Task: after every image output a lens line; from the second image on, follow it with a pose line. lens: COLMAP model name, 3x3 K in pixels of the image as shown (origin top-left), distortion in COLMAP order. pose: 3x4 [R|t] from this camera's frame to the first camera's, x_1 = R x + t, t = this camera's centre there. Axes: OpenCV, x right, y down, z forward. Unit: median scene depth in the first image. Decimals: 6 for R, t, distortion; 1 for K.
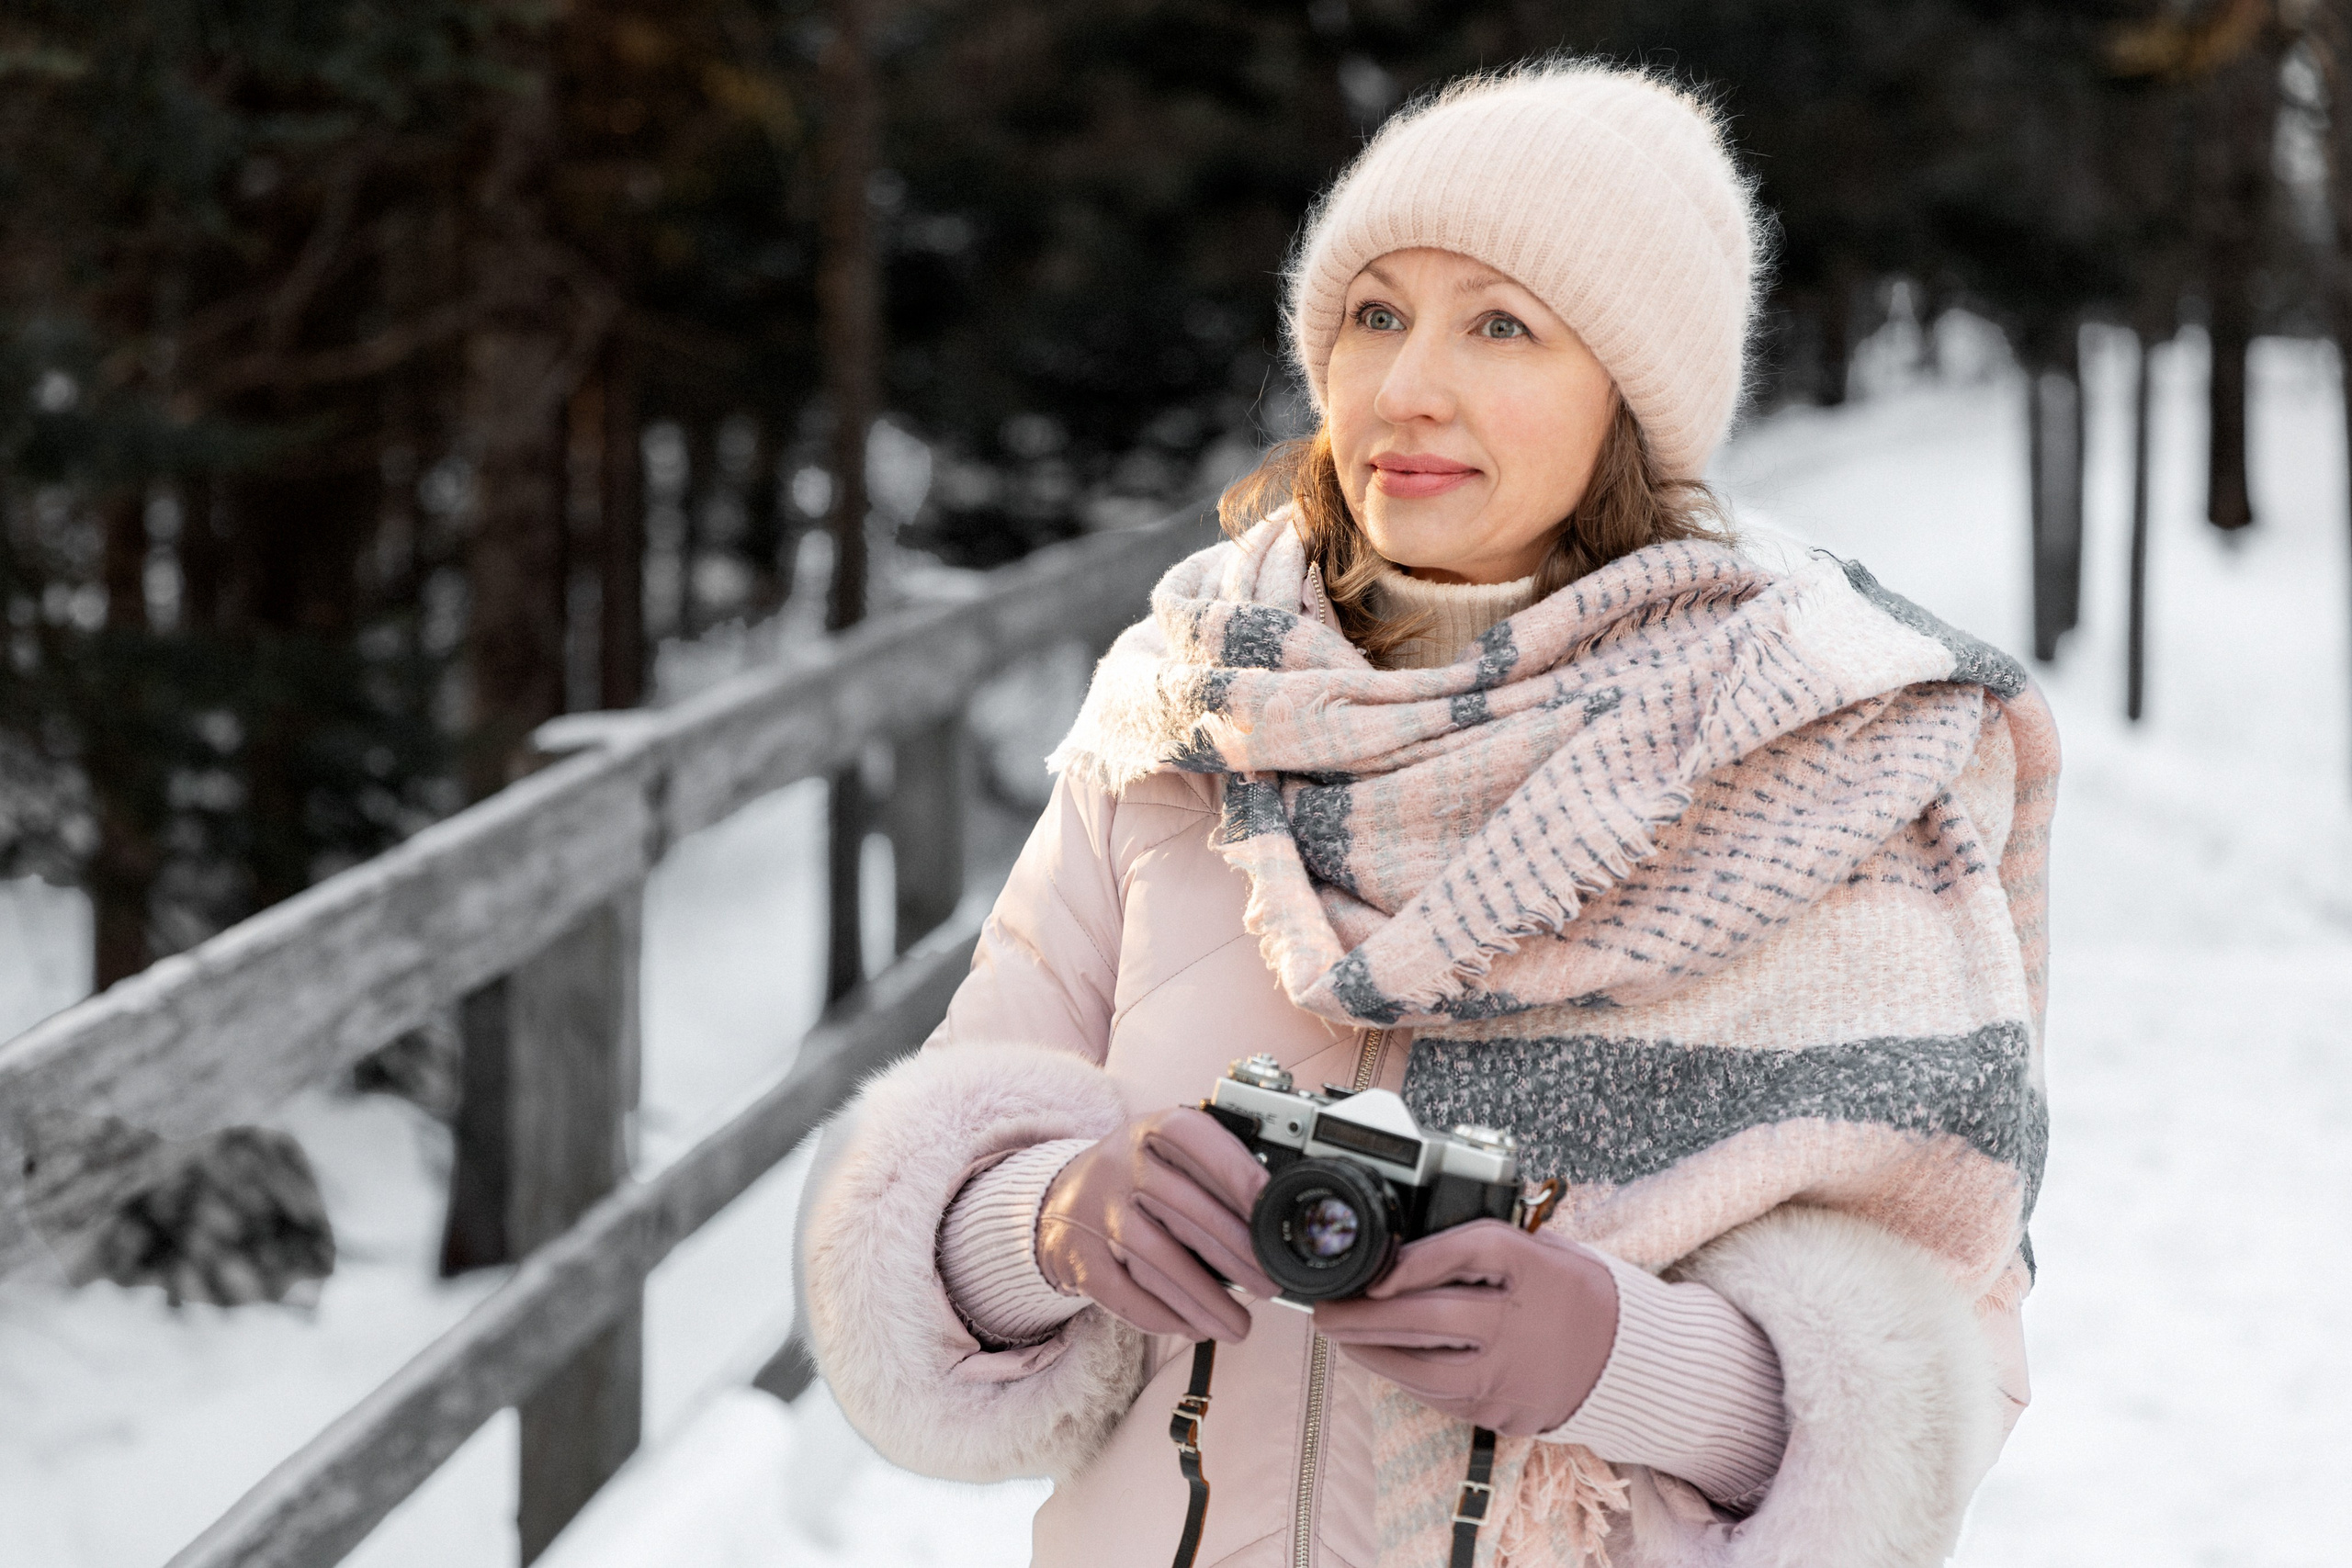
lens RADIAL K [[4710.4, 0, 1176.0], [0, 4710.4, 784.0], [0, 0, 1]] dist [-0.030481, 0.008770]
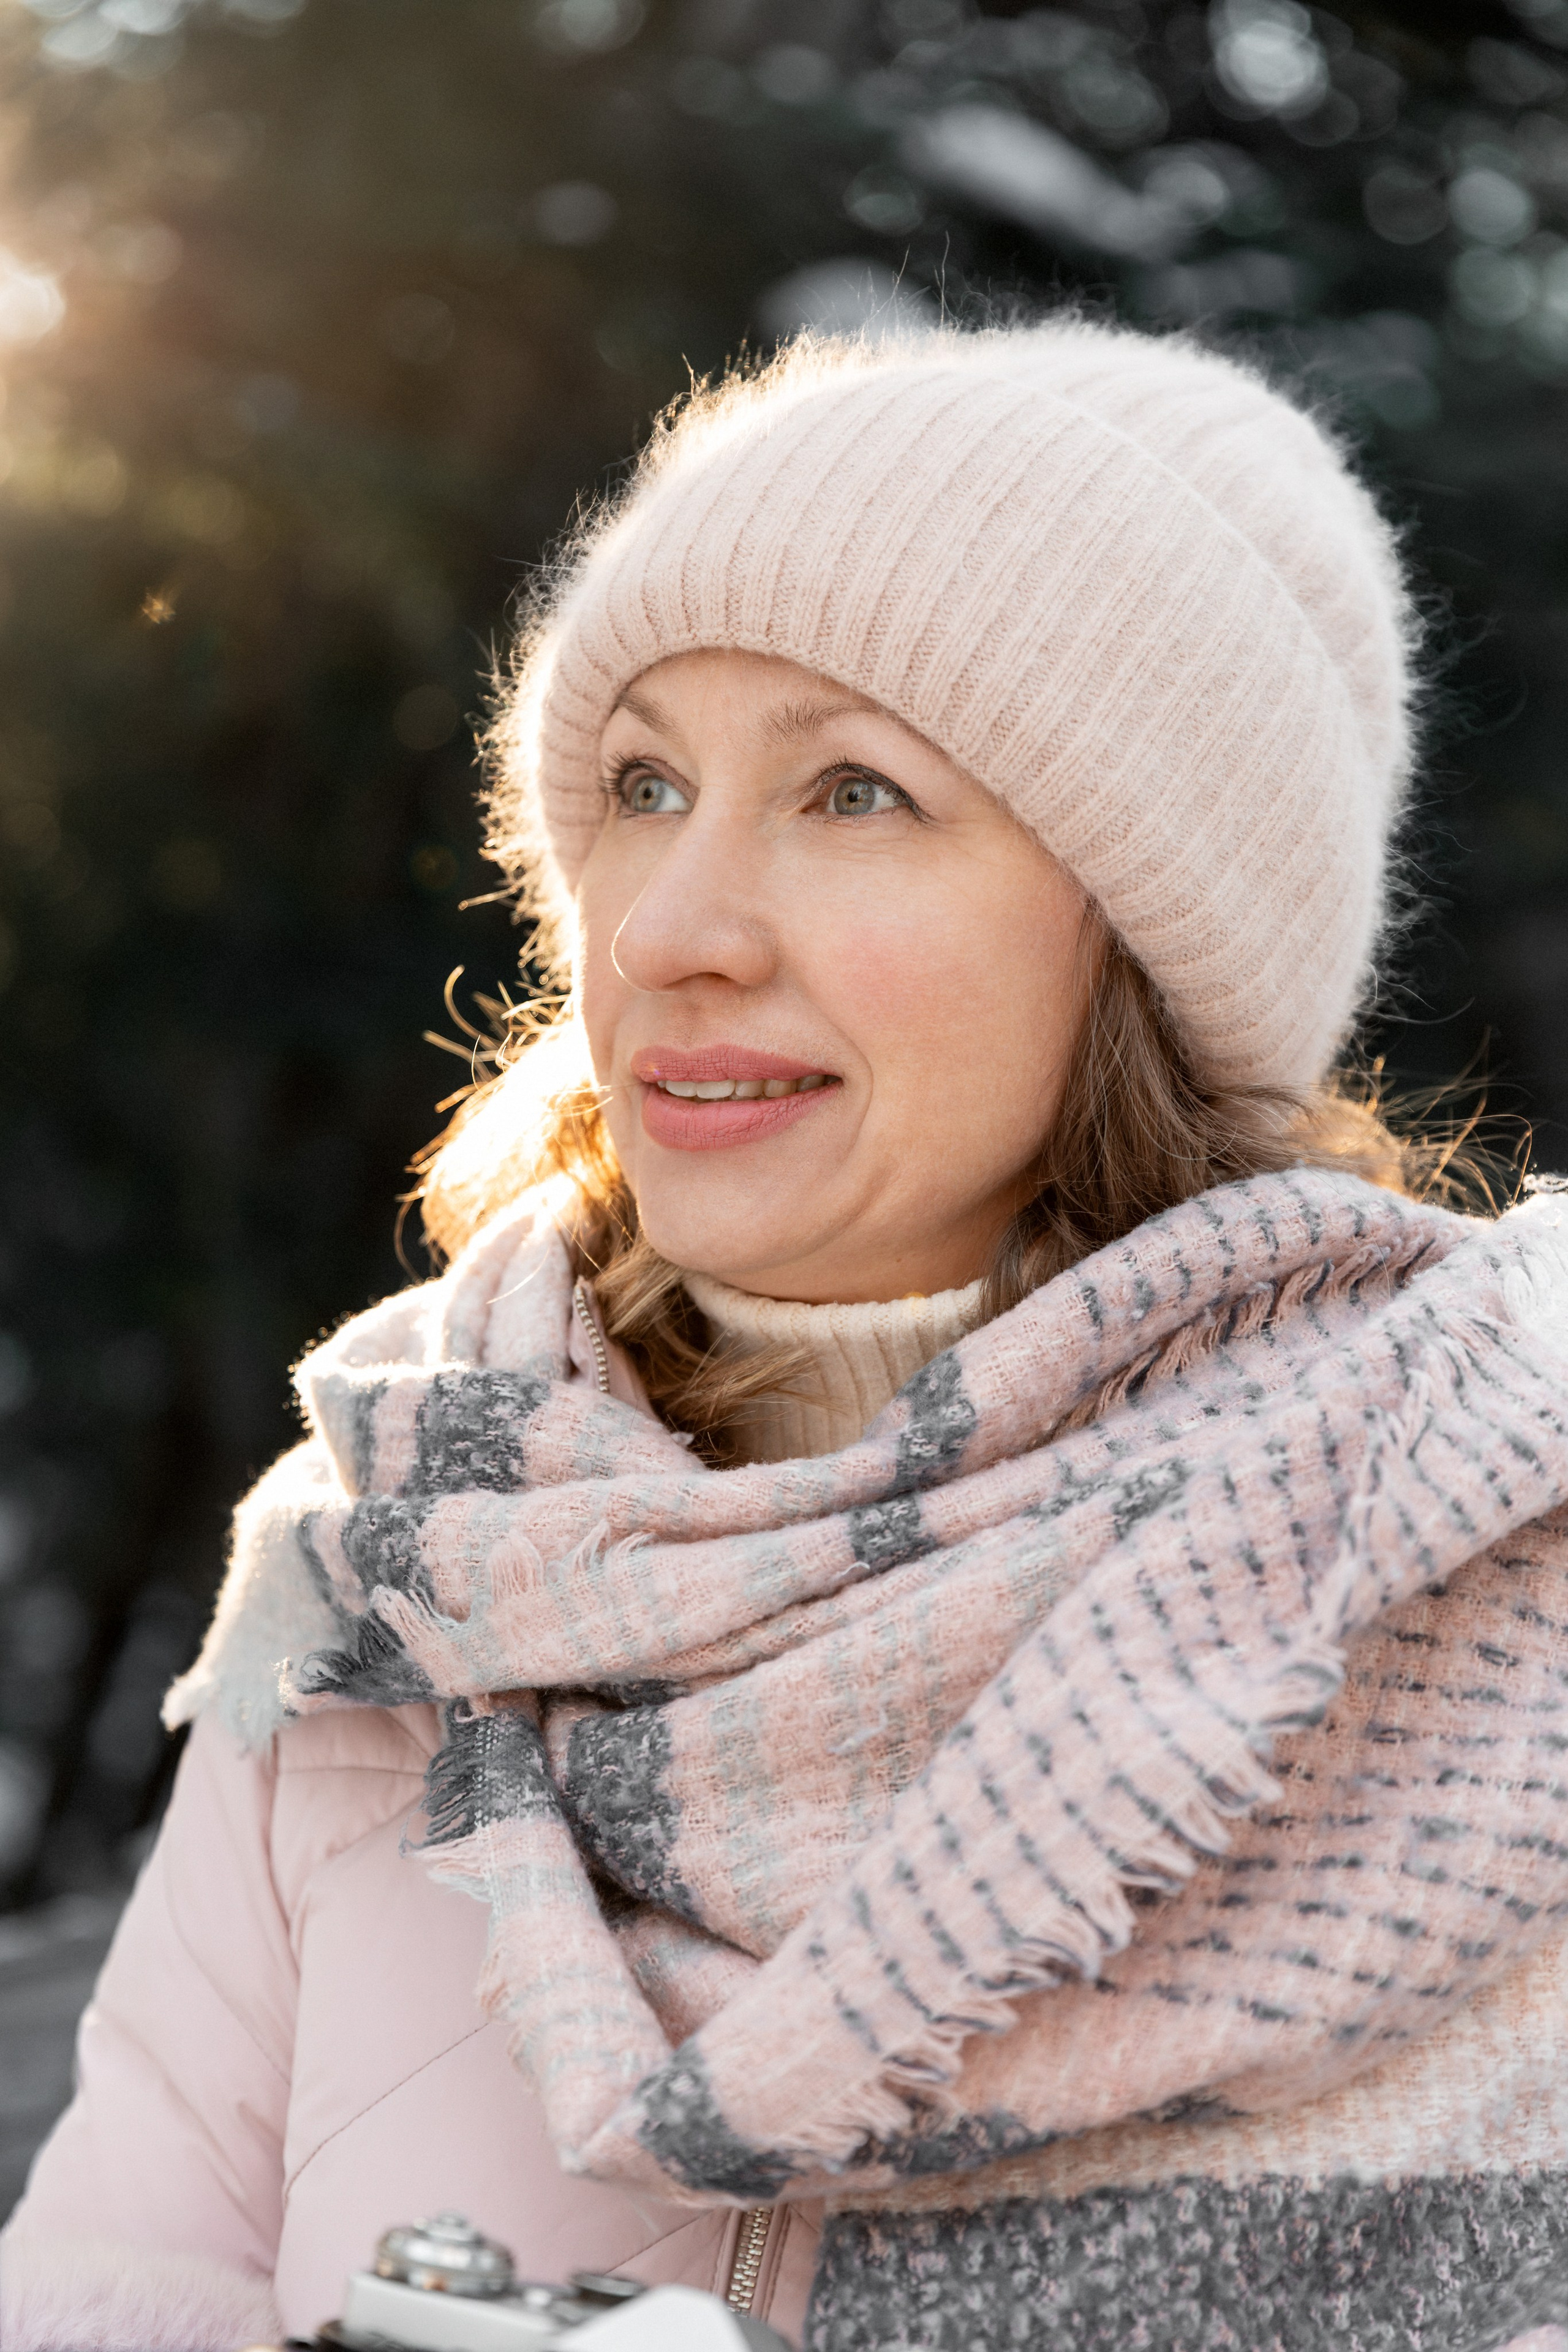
lens RADIAL K [[4473.8, 0, 782.4], [0, 4473.8, 1174.5], [0, 0, 1]] dist [0.214790, -3.541329]
pose [[0.995366, -0.091674, -0.029037, 0.068924], [0.087645, 0.989098, -0.118340, 0.001965], [0.039569, 0.115246, 0.992549, 0.526984]]
